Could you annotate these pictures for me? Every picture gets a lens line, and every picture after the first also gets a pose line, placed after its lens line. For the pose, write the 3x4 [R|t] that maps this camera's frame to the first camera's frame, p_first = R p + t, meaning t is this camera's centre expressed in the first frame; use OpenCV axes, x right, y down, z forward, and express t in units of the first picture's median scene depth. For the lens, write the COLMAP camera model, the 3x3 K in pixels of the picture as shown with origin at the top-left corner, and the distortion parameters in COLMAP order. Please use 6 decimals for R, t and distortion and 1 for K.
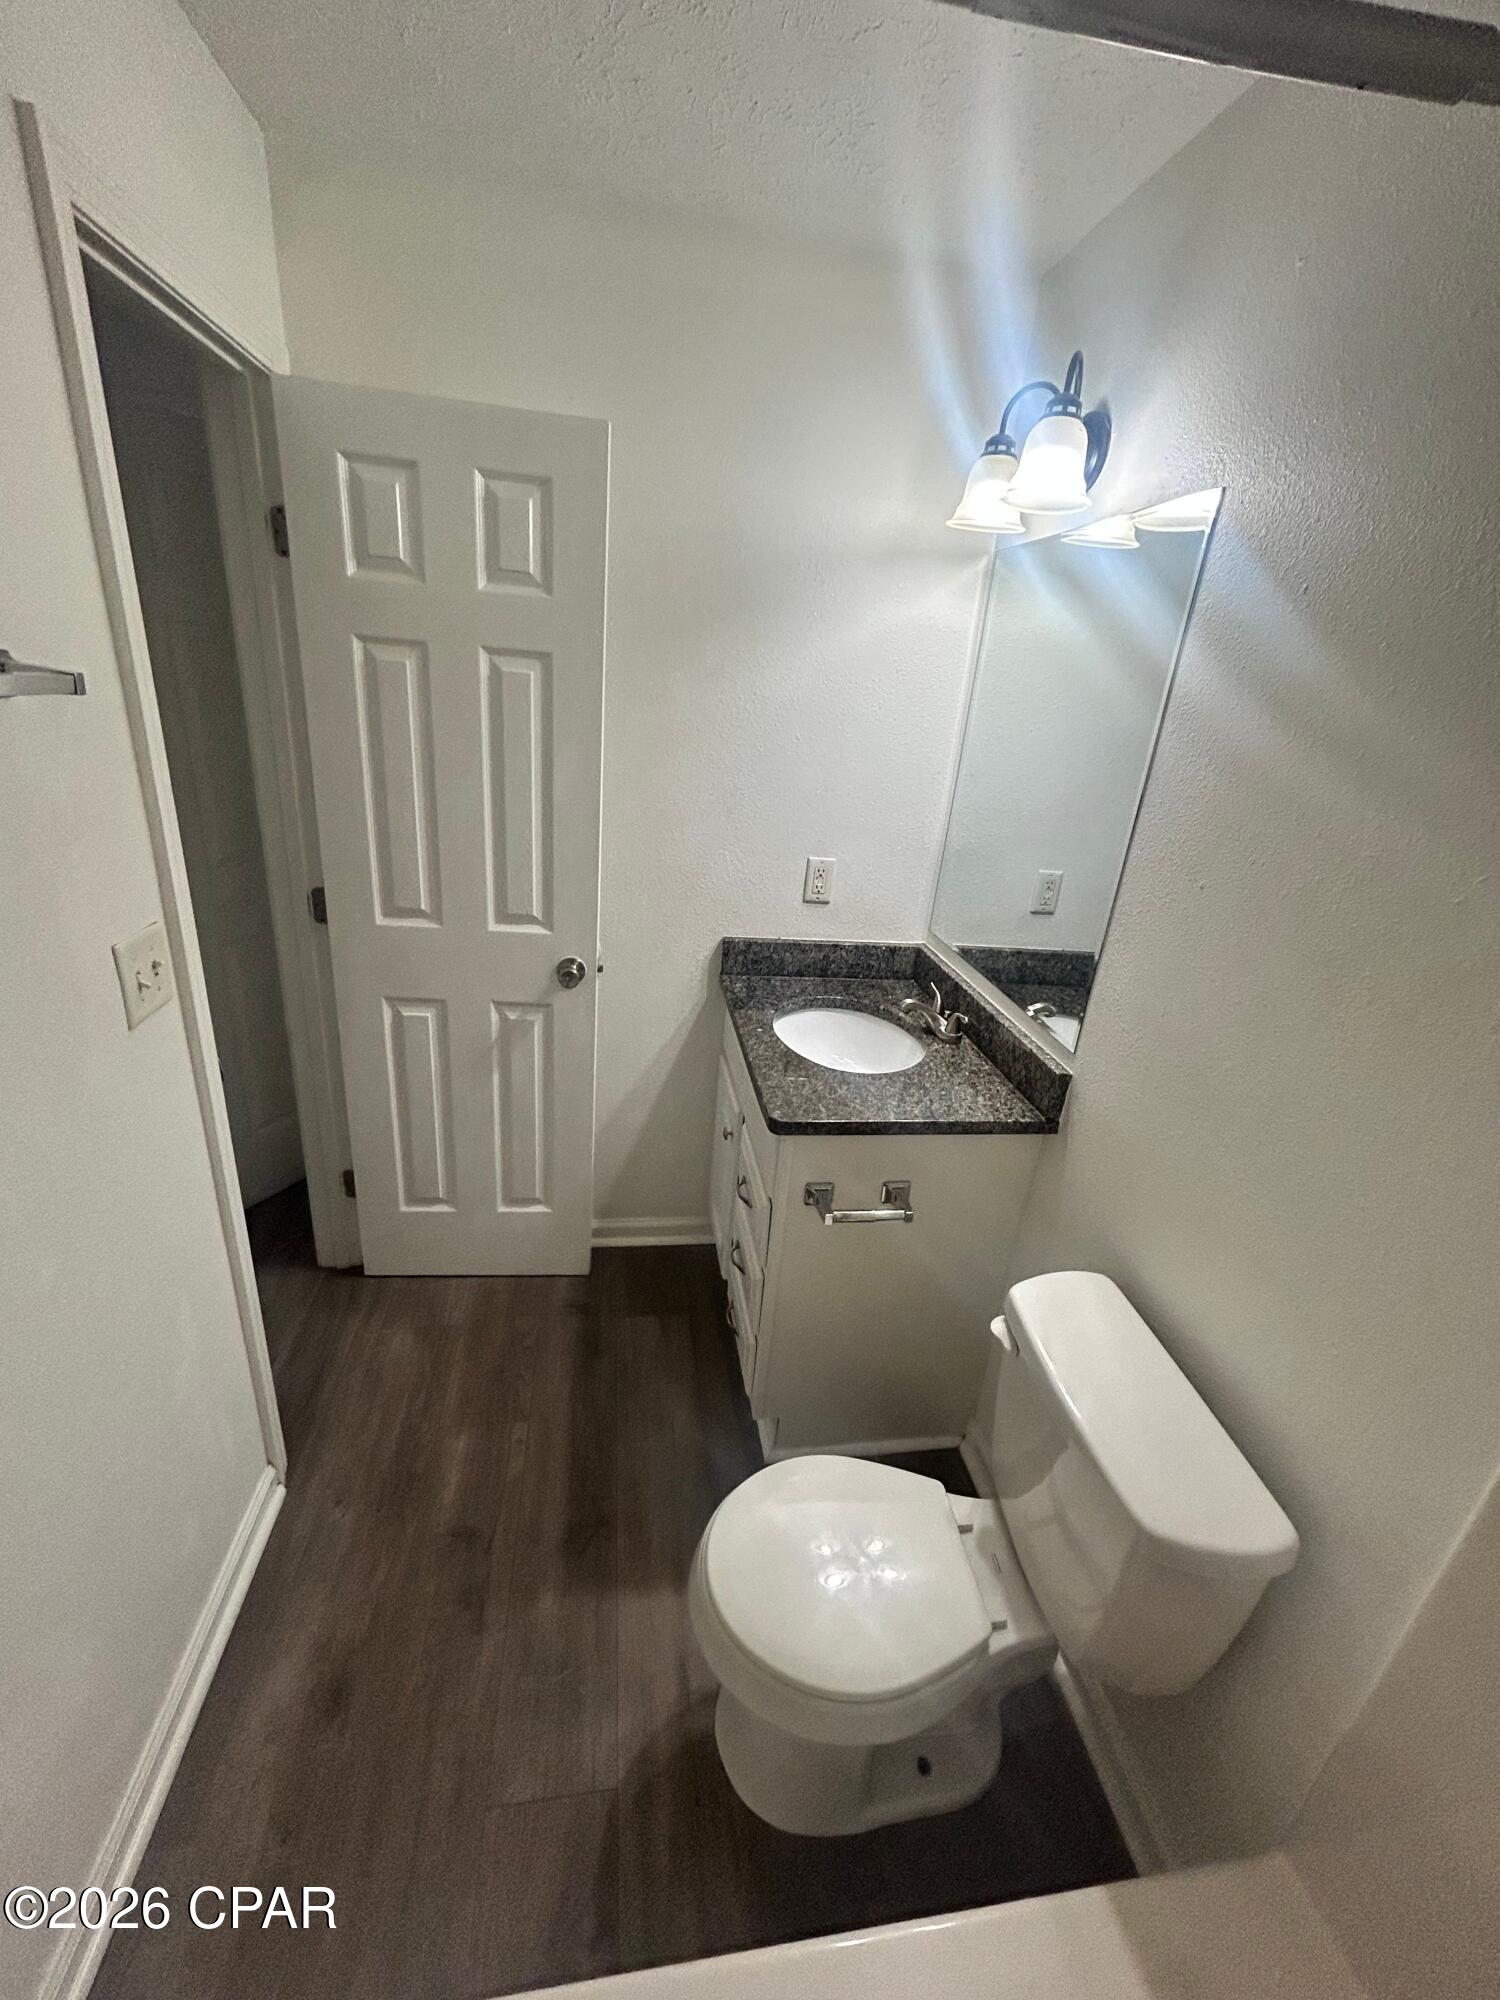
lens RADIAL K [[806.7, 0, 750.0], [0, 806.7, 1000.0], [0, 0, 1]] dist [-0.001621, -0.000083]
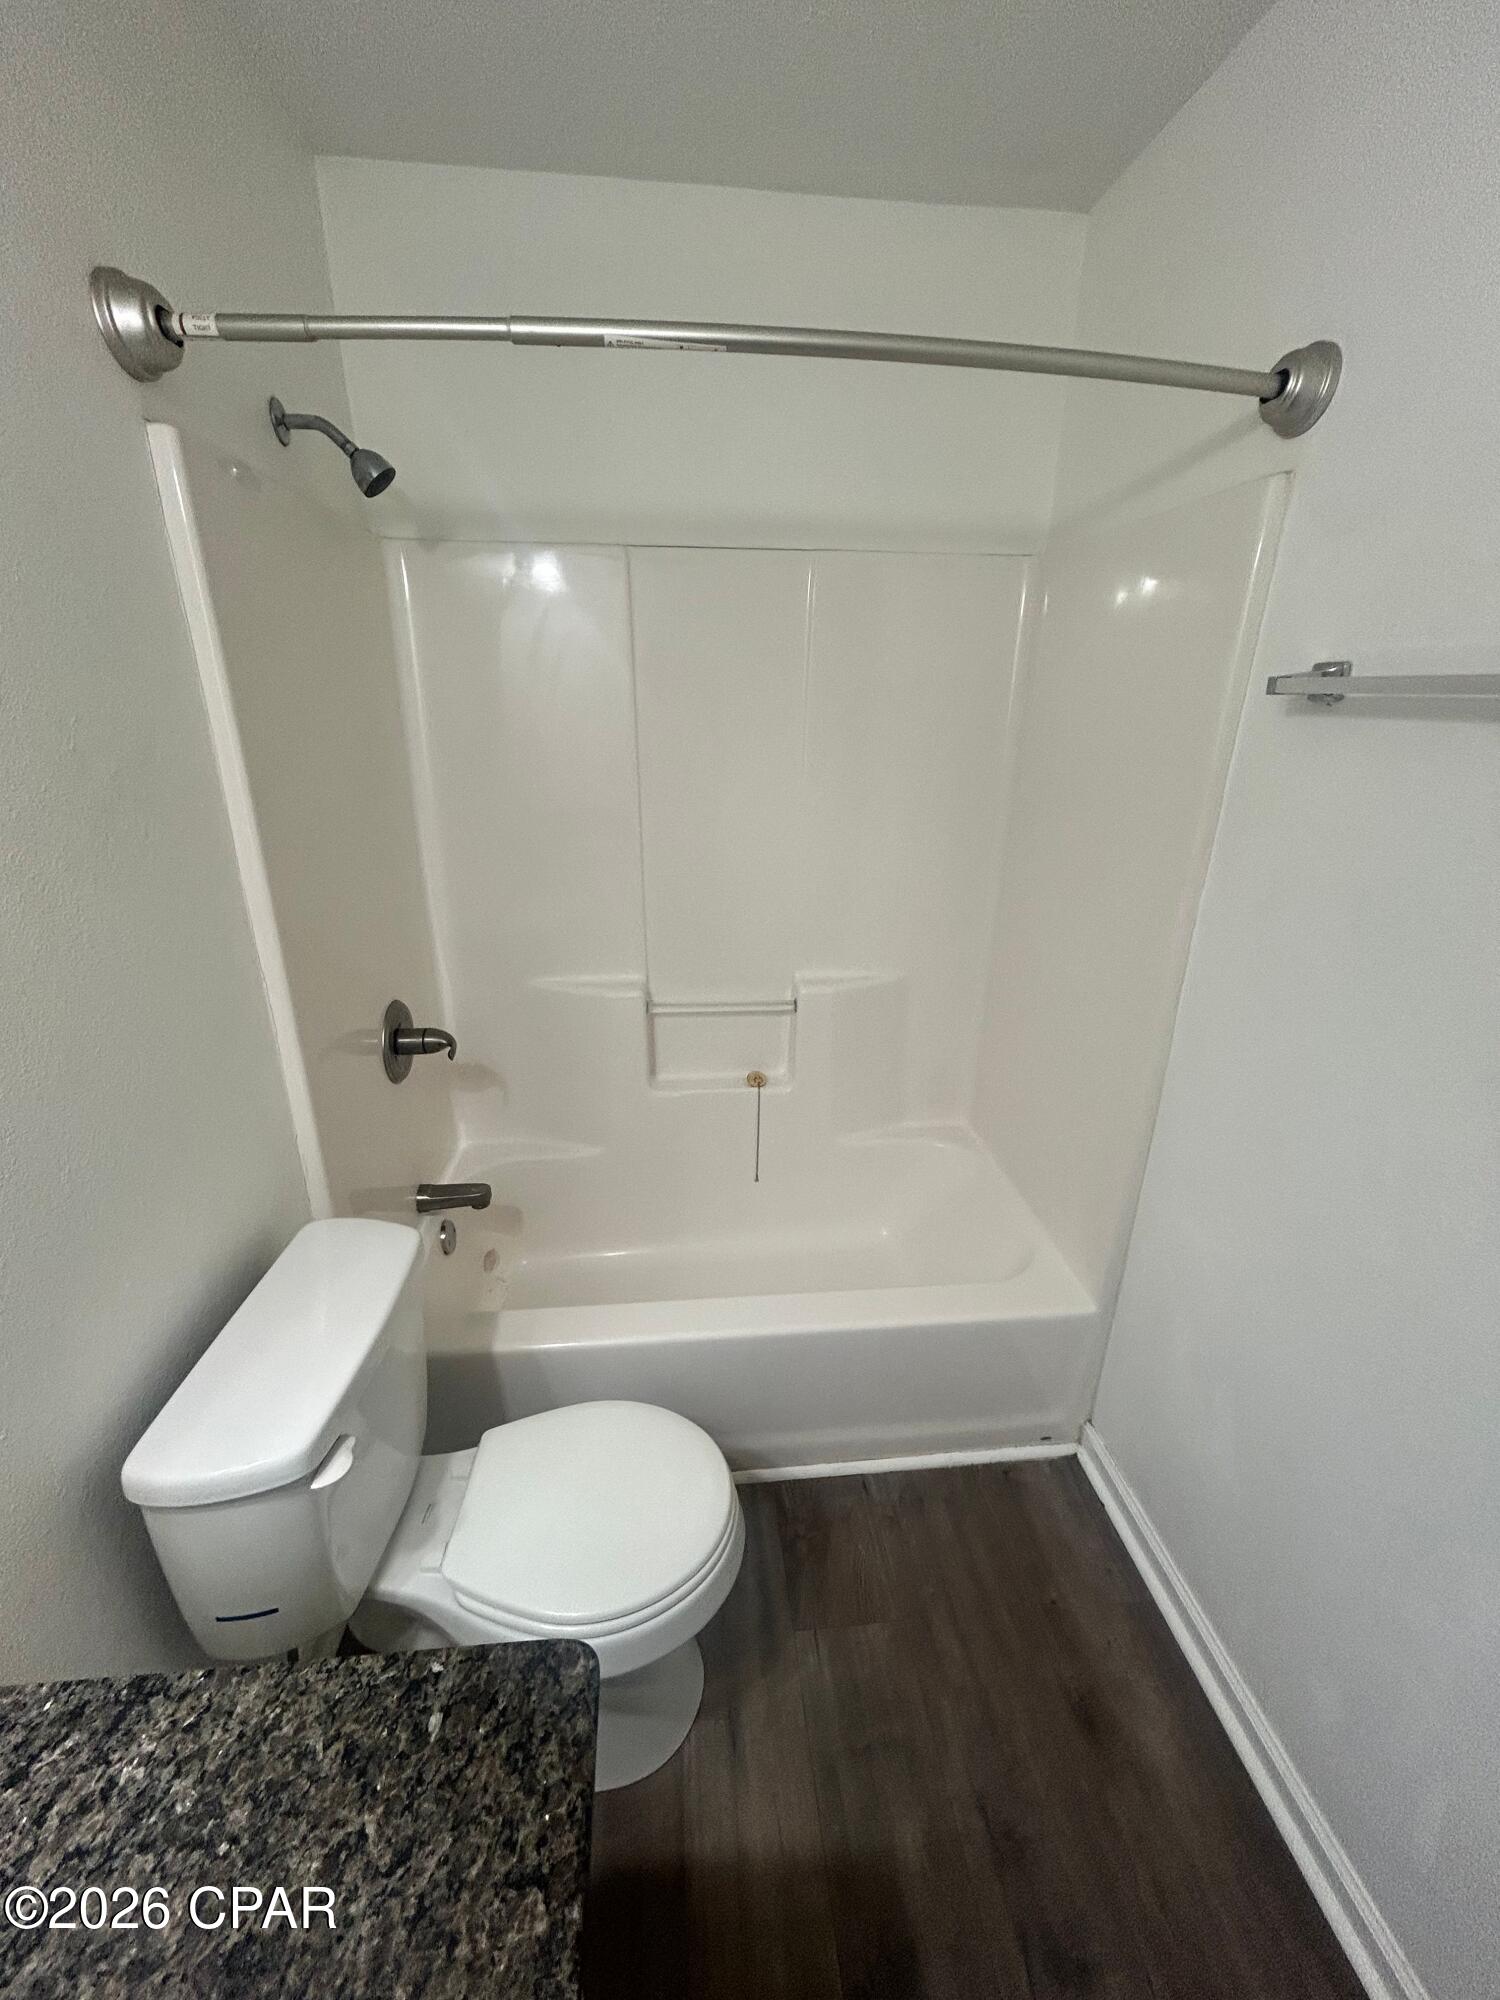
lens RADIAL K [[806.7, 0, 750.0], [0, 806.7, 1000.0], [0, 0, 1]] dist [-0.001621, -0.000083]
pose [[-0.993858, -0.109842, 0.013444, -0.021717], [-0.073233, 0.743918, 0.664247, -0.378226], [-0.082963, 0.659182, -0.747393, 1.126305]]
